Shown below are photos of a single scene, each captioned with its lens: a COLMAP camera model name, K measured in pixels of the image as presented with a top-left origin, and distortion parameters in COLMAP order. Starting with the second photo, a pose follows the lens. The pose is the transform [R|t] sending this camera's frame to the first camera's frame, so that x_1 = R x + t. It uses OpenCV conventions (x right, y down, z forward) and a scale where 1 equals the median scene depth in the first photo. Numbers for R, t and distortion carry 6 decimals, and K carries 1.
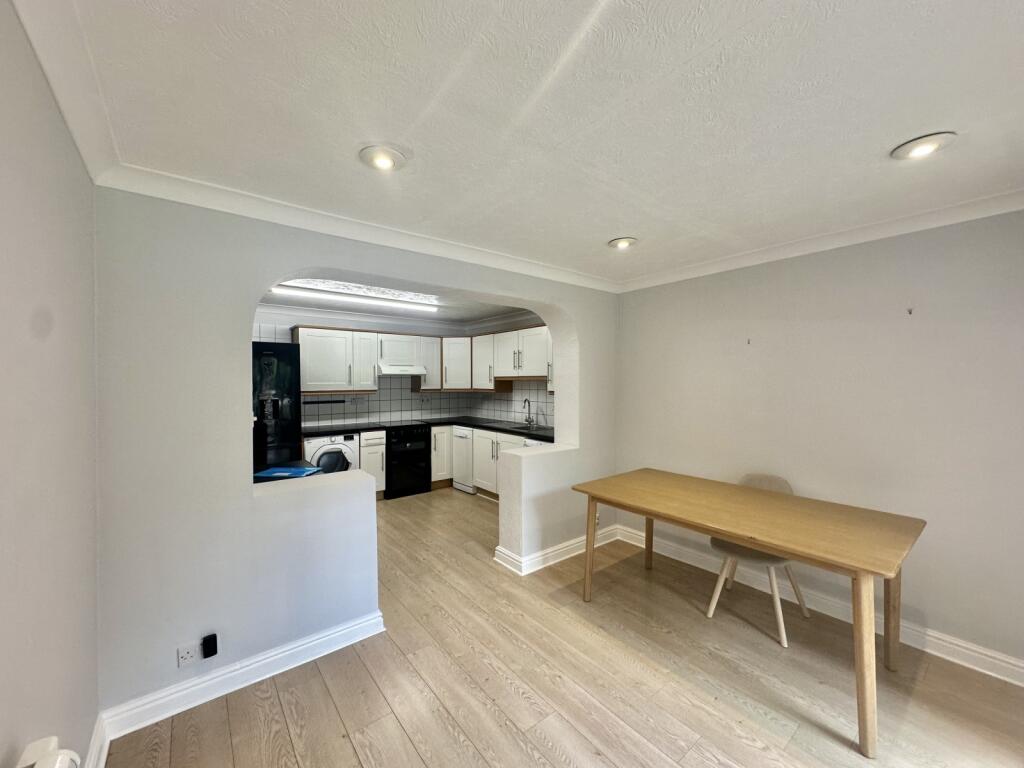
lens RADIAL K [[405.4, 0, 512.0], [0, 405.4, 384.0], [0, 0, 1]] dist [-0.000857, 0.000134]
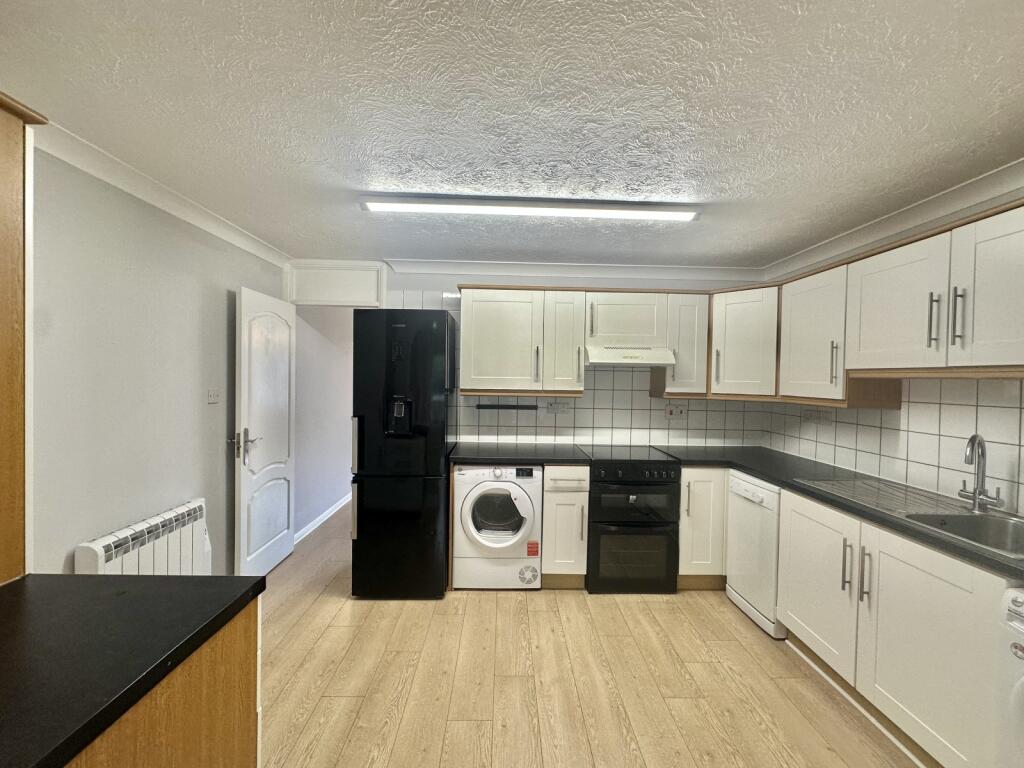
lens RADIAL K [[405.4, 0, 512.0], [0, 405.4, 384.0], [0, 0, 1]] dist [-0.000857, 0.000134]
pose [[0.793464, 0.026568, -0.608037, -0.065851], [-0.025015, 0.999626, 0.011035, 0.000770], [0.608103, 0.006454, 0.793832, 0.499955]]
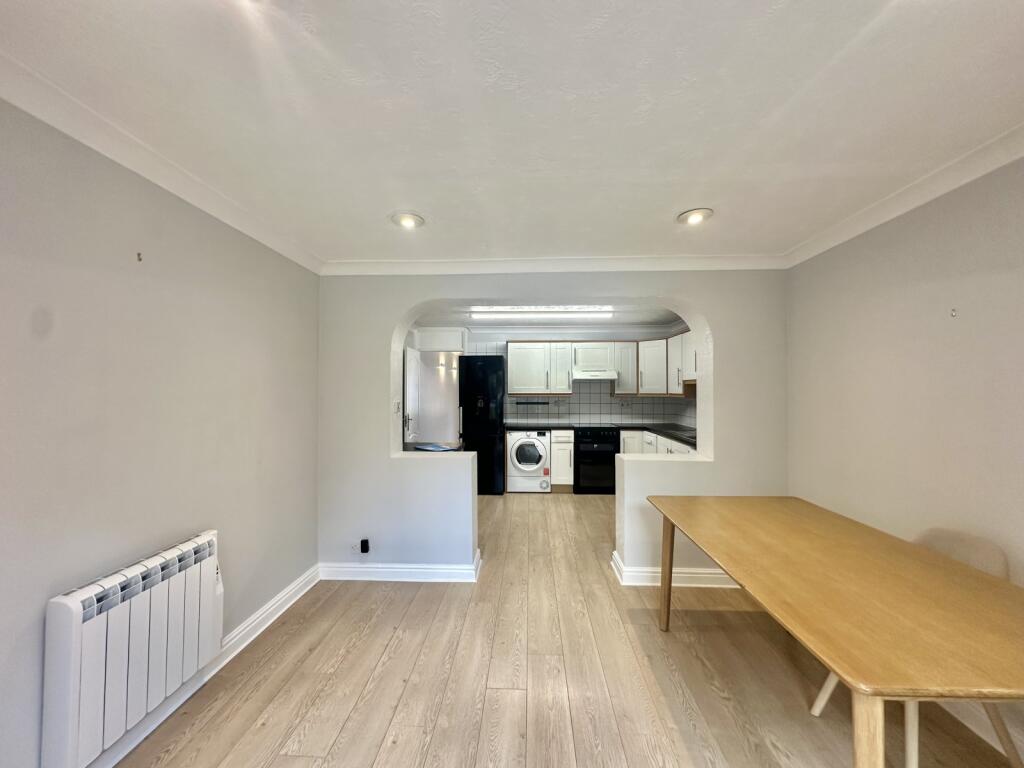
lens RADIAL K [[405.4, 0, 512.0], [0, 405.4, 384.0], [0, 0, 1]] dist [-0.000857, 0.000134]
pose [[0.751725, -0.007282, -0.659437, 0.285801], [-0.006947, 0.999796, -0.018960, 0.011028], [0.659440, 0.018834, 0.751521, 0.061264]]
